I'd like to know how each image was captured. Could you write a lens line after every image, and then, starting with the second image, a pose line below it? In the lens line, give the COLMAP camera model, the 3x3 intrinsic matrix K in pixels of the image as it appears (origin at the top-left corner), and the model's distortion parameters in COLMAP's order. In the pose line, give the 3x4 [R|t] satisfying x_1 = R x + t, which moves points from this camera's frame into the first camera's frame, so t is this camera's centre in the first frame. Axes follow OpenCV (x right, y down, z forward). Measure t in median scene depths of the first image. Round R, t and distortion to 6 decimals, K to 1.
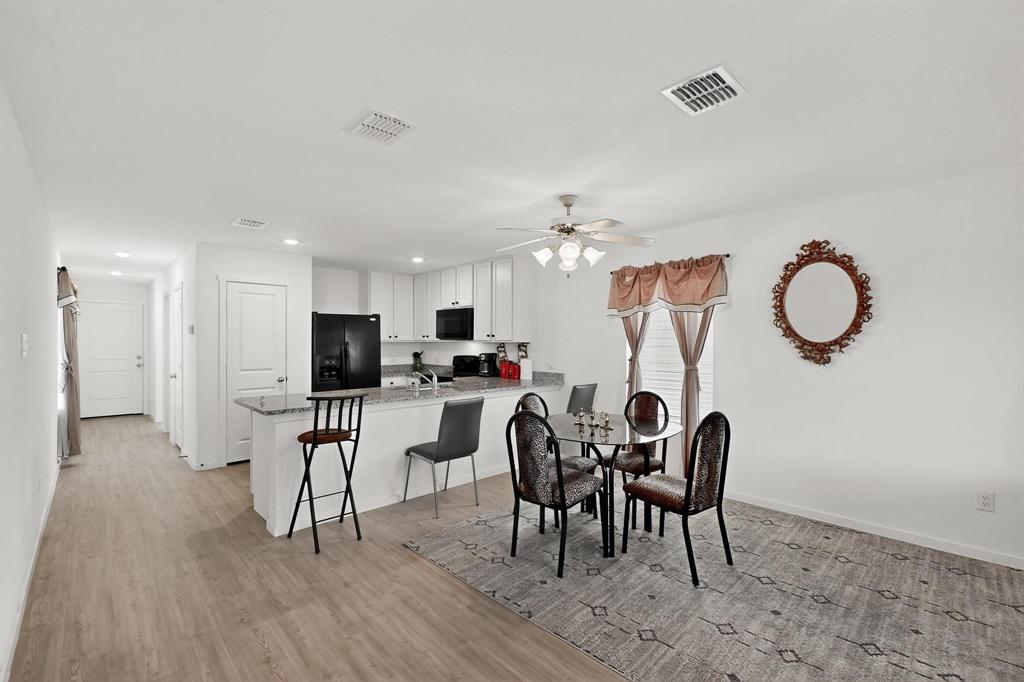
lens RADIAL K [[444.0, 0, 512.2], [0, 444.0, 342.5], [0, 0, 1]] dist [-0.000662, -0.000483]
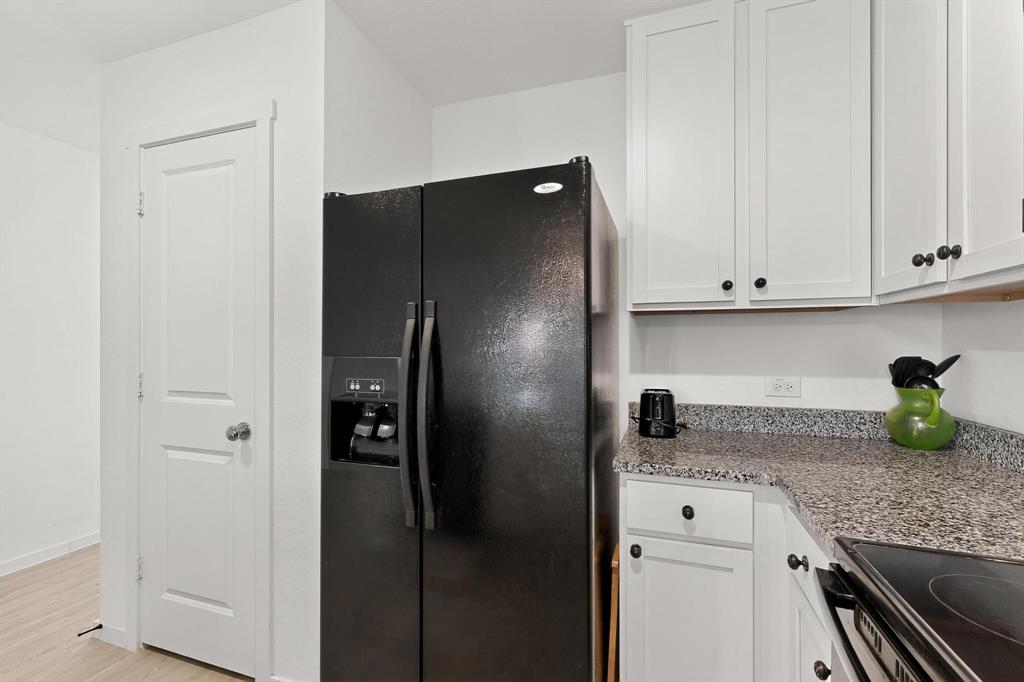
lens RADIAL K [[444.0, 0, 513.7], [0, 444.0, 342.2], [0, 0, 1]] dist [-0.000662, -0.000483]
pose [[0.462431, -0.002788, -0.886651, -0.155360], [-0.003703, 0.999980, -0.005075, 0.021613], [0.886648, 0.005630, 0.462411, 0.976367]]
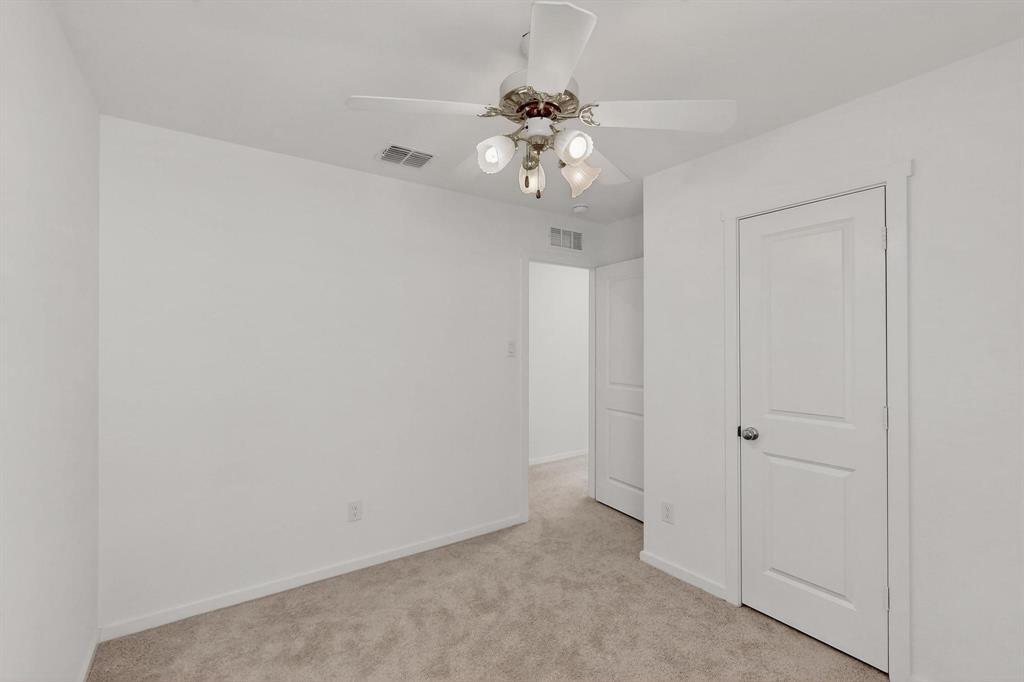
lens RADIAL K [[444.0, 0, 520.2], [0, 444.0, 346.4], [0, 0, 1]] dist [-0.000662, -0.000483]
pose [[-0.151919, -0.006811, -0.988369, -0.123642], [-0.006079, 0.999964, -0.005957, 0.002711], [0.988374, 0.005103, -0.151955, 0.743025]]
